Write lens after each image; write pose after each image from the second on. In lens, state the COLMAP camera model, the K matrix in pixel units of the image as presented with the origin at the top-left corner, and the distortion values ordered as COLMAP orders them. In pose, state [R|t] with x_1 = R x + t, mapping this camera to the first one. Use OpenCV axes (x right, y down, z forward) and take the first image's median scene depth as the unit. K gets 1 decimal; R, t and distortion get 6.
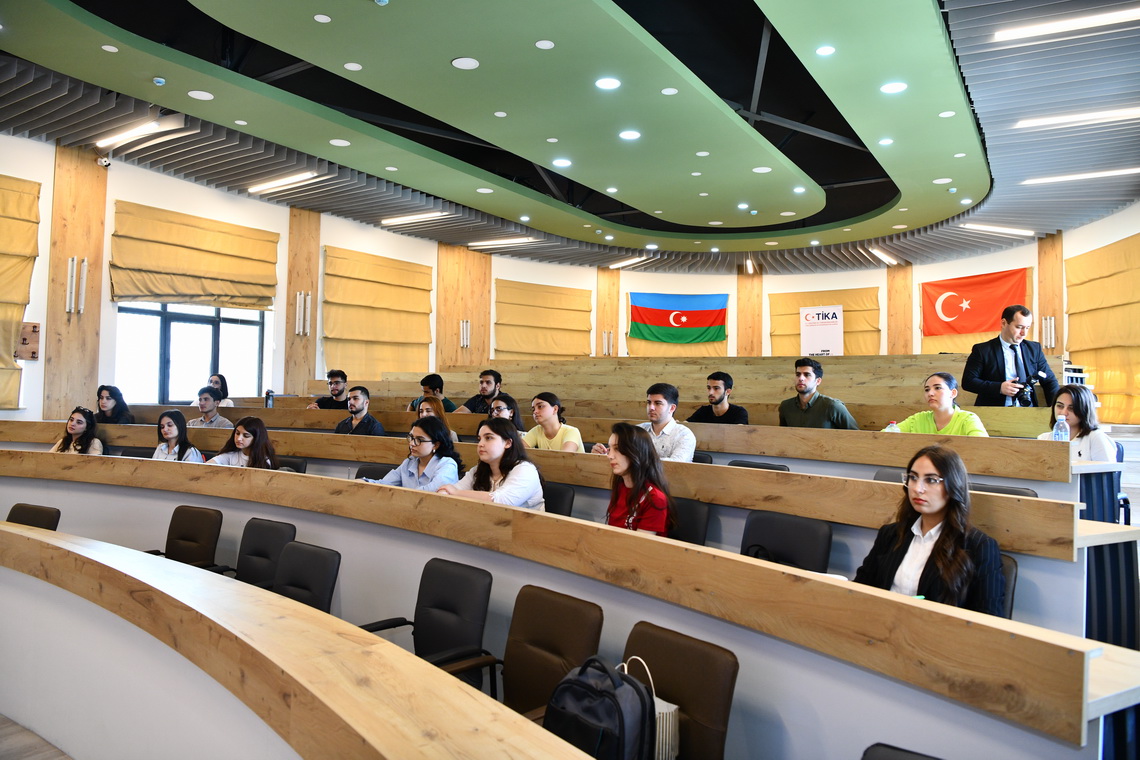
lens RADIAL K [[750.7, 0, 570.0], [0, 750.7, 380.0], [0, 0, 1]] dist [-0.070580, 0.002464]
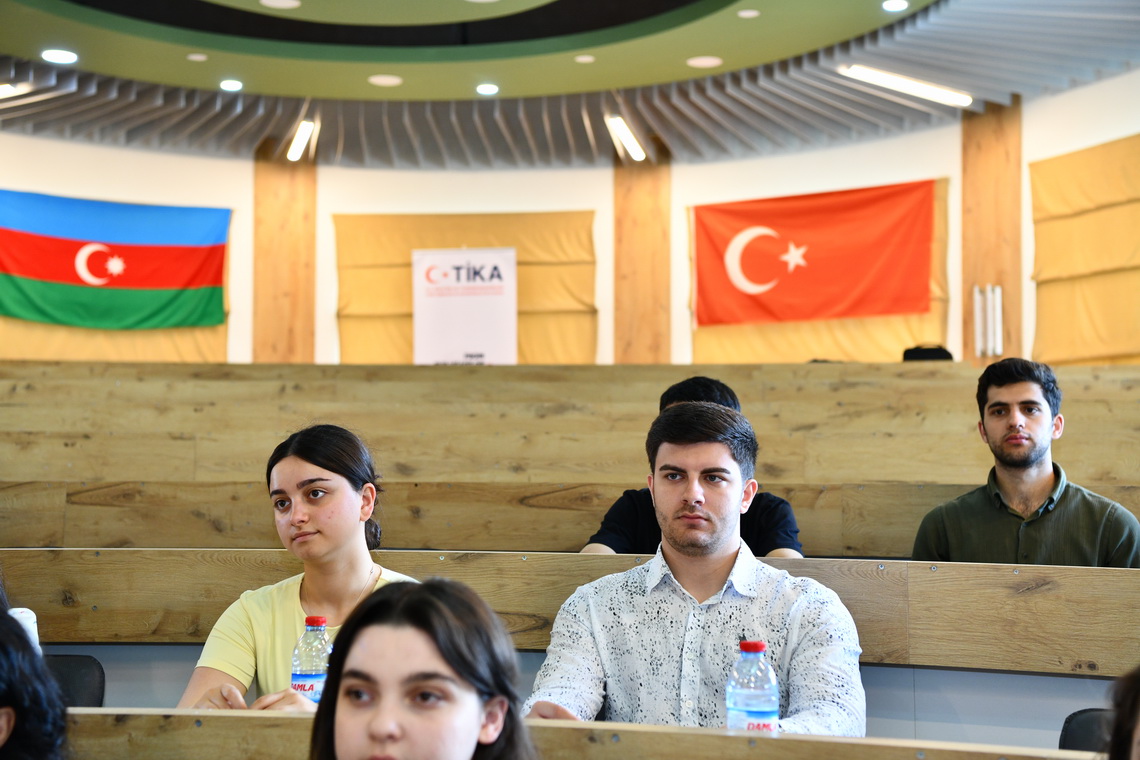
lens RADIAL K [[1678.2, 0, 591.8], [0, 1678.2, 378.8], [0, 0, 1]] dist [0.190039, 0.106112]
pose [[0.878546, 0.013997, 0.477452, -0.056650], [0.000136, 0.999563, -0.029555, 0.002449], [-0.477658, 0.026030, 0.878160, 0.139466]]
